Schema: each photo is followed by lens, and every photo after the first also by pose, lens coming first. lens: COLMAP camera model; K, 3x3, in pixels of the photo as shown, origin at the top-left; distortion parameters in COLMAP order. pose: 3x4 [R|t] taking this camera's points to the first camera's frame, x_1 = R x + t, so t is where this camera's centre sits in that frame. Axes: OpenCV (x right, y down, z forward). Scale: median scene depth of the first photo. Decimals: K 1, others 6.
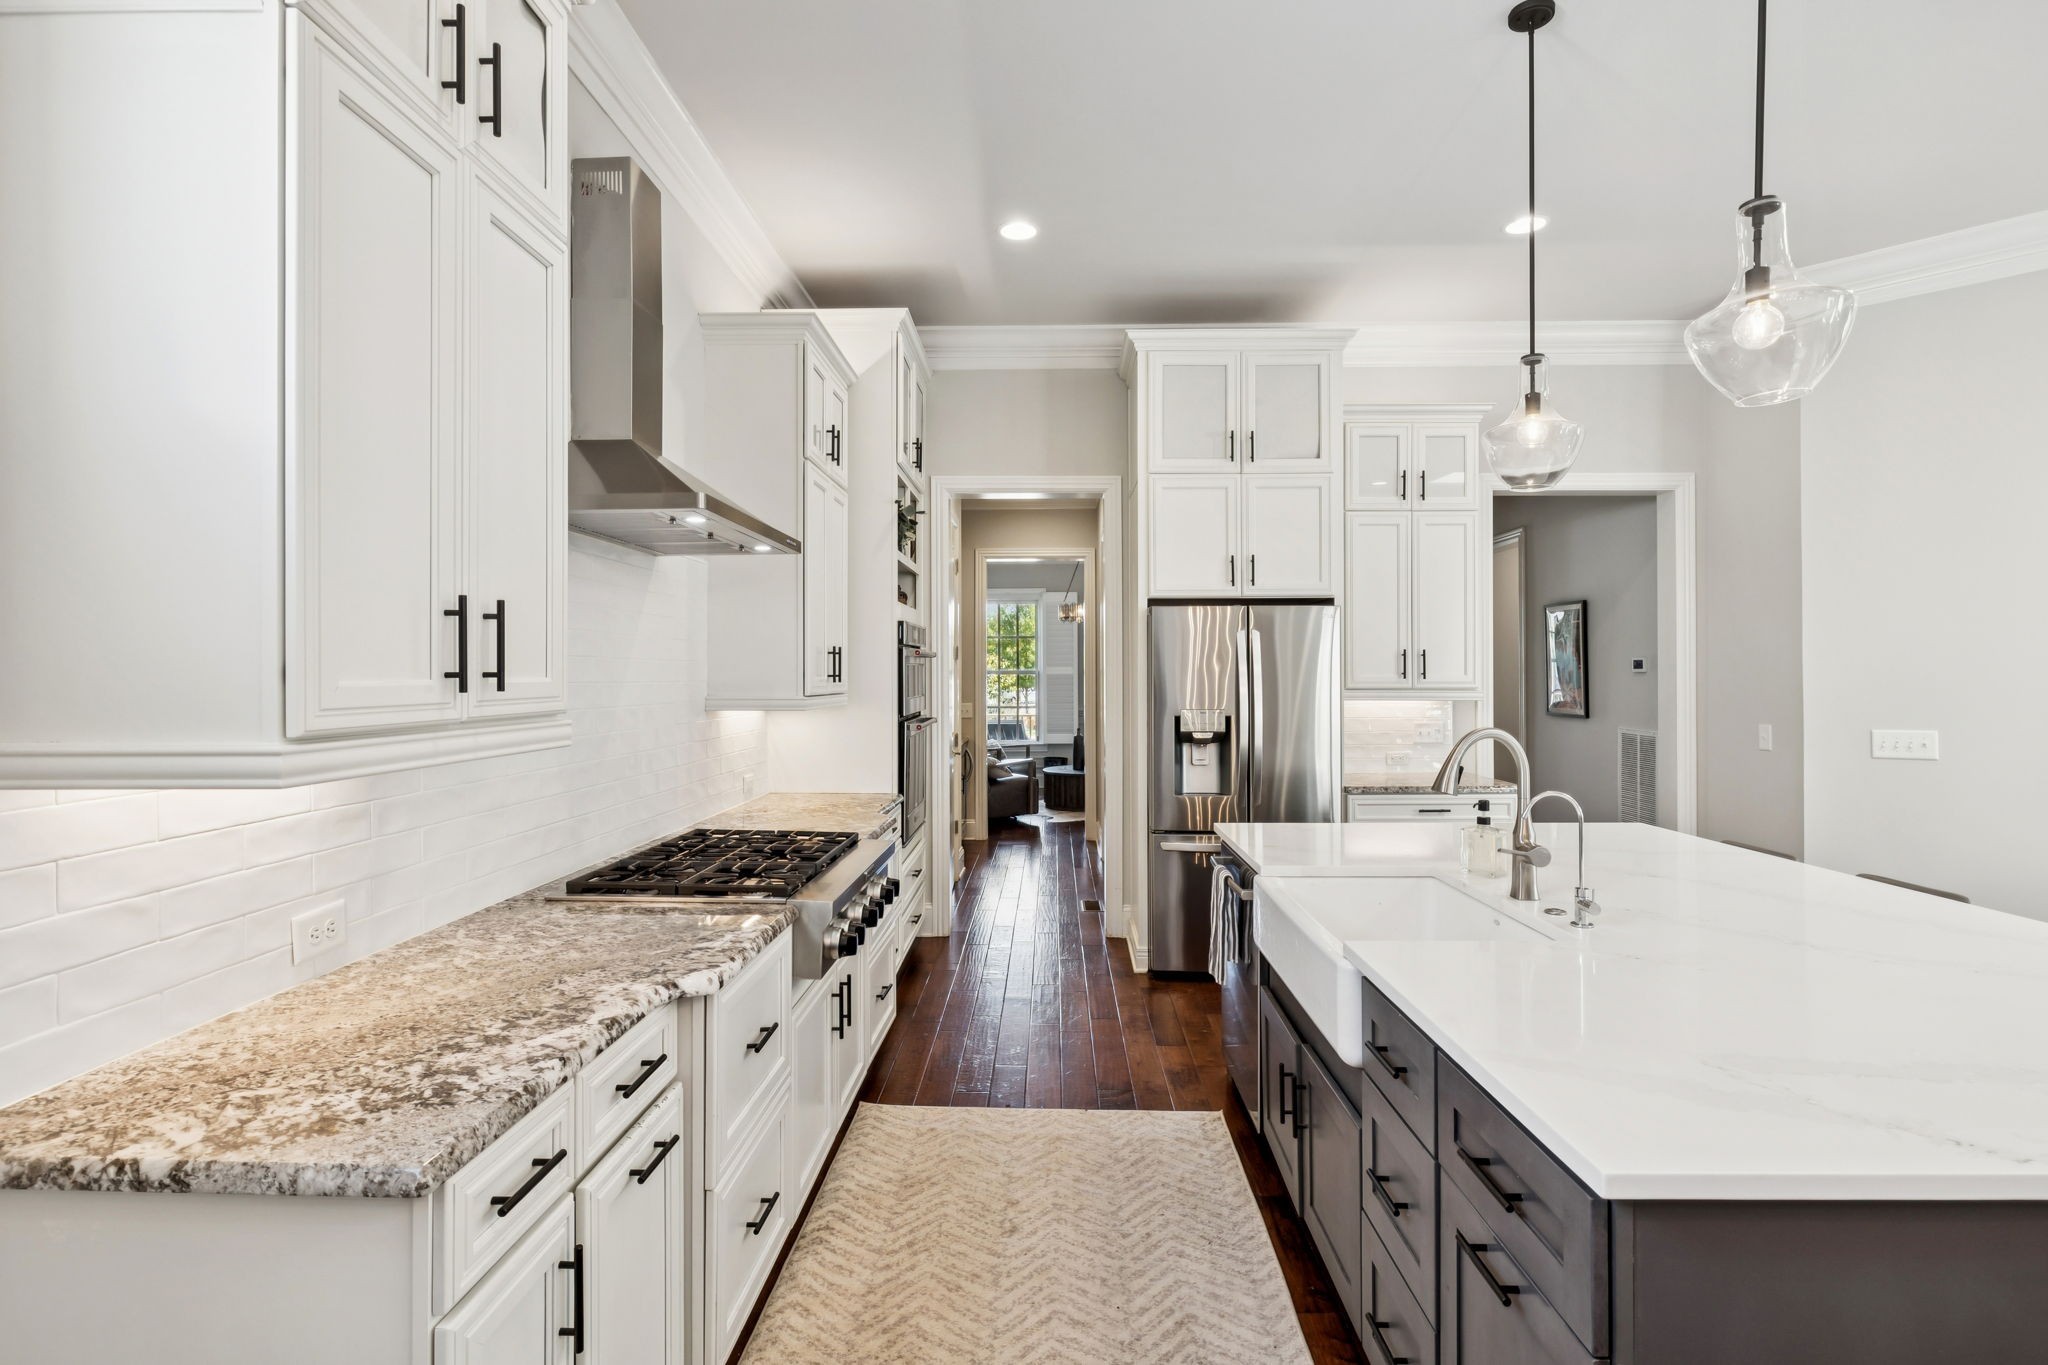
lens RADIAL K [[965.9, 0, 1025.4], [0, 965.9, 669.9], [0, 0, 1]] dist [0.014671, -0.000022]
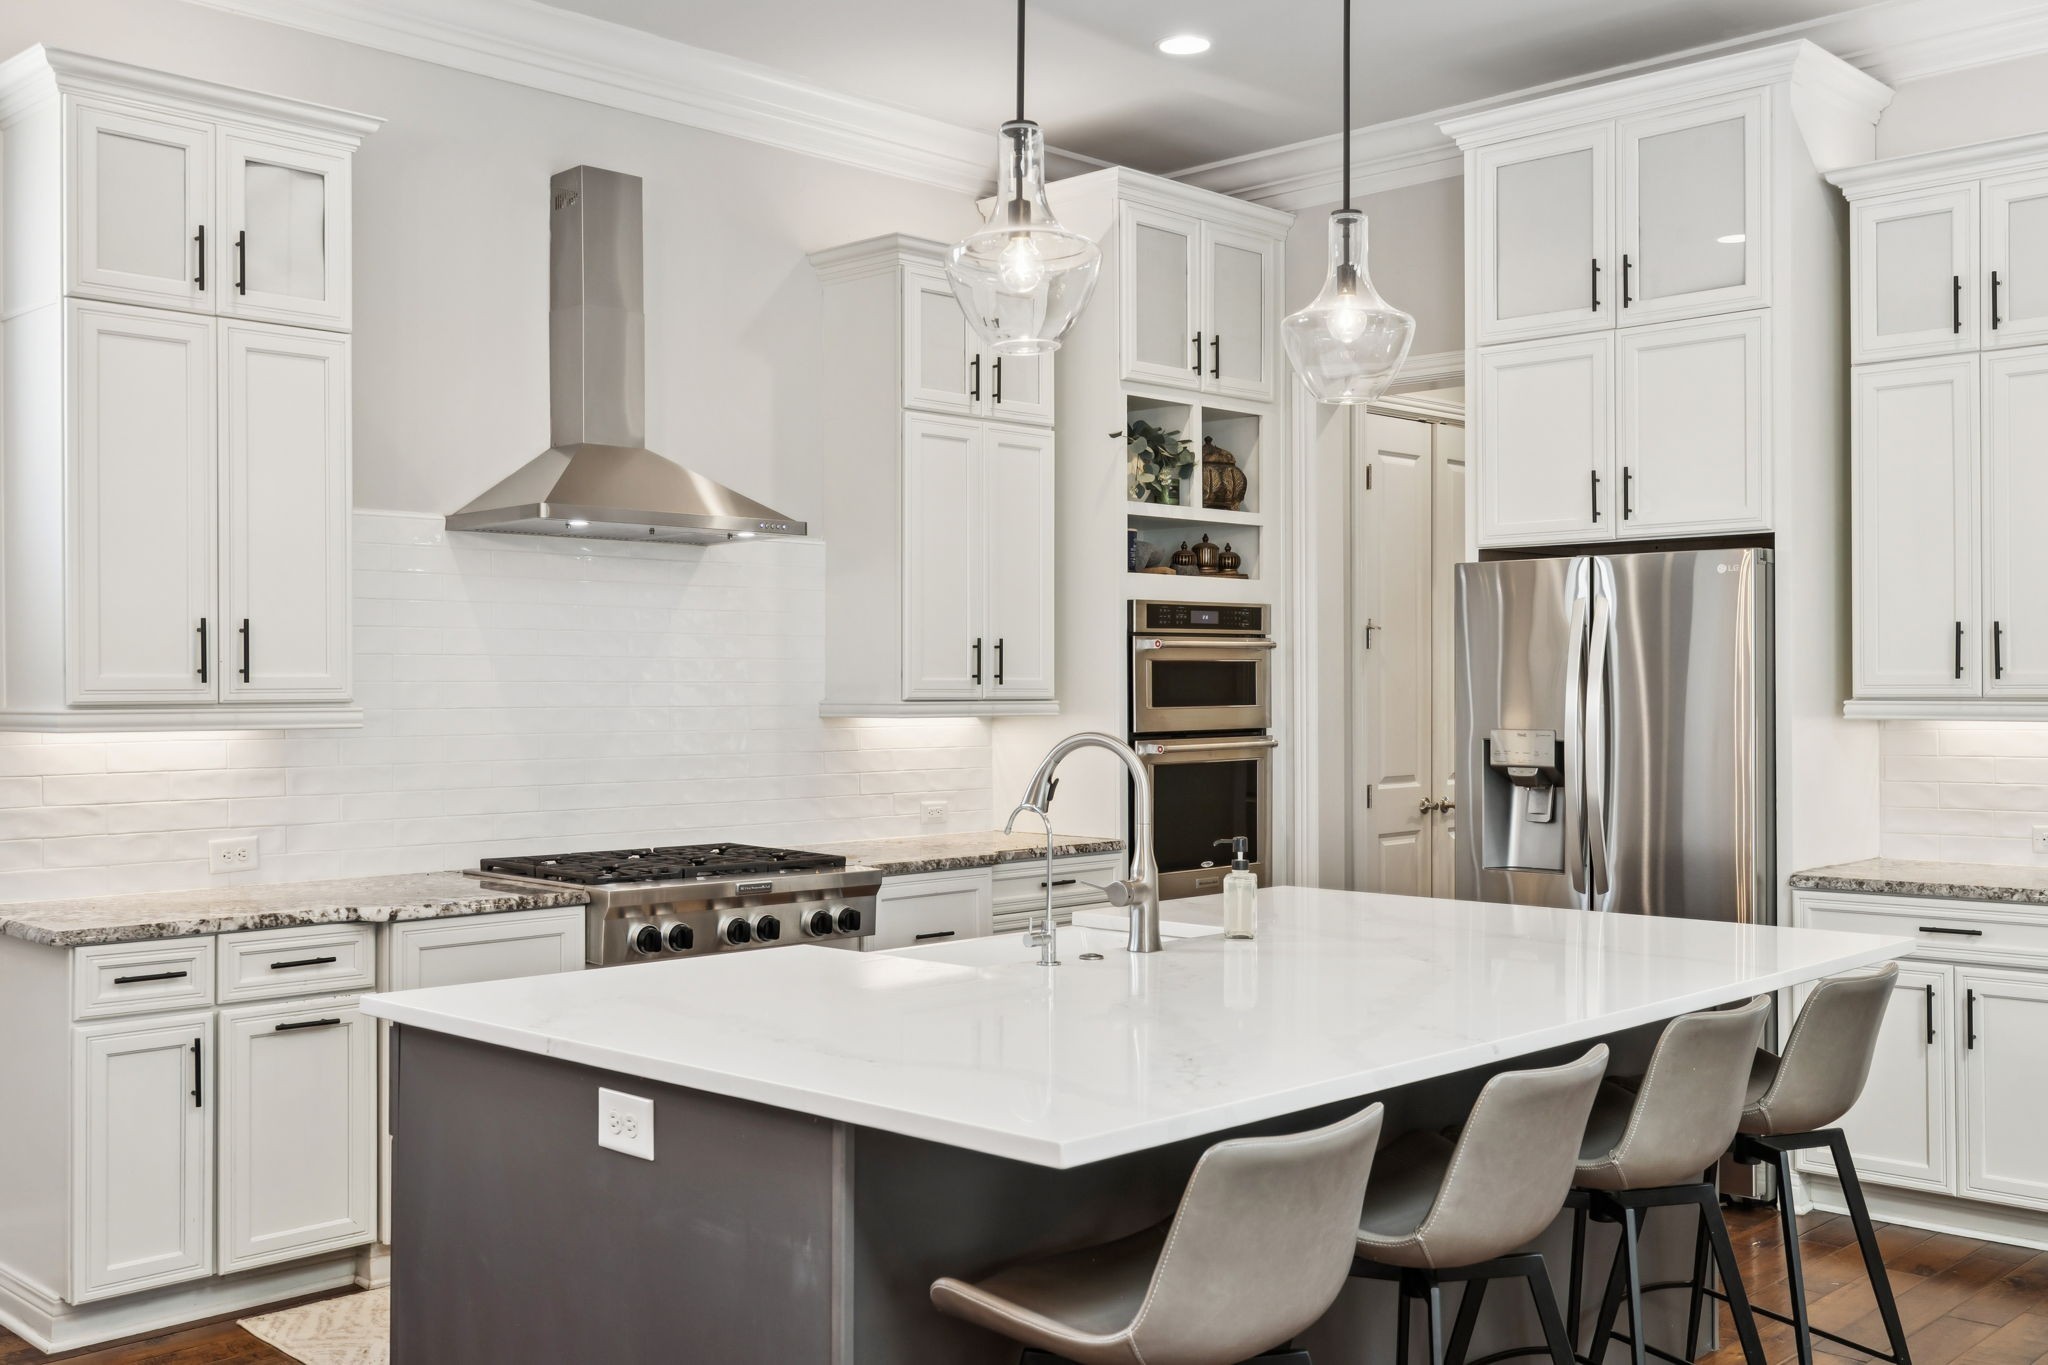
lens RADIAL K [[1994.4, 0, 1024.1], [0, 1994.4, 682.1], [0, 0, 1]] dist [0.042248, 0.000000]
pose [[0.735507, -0.003730, -0.677507, 0.807243], [0.004461, 0.999990, -0.000662, 0.010218], [0.677503, -0.002536, 0.735516, -0.138849]]
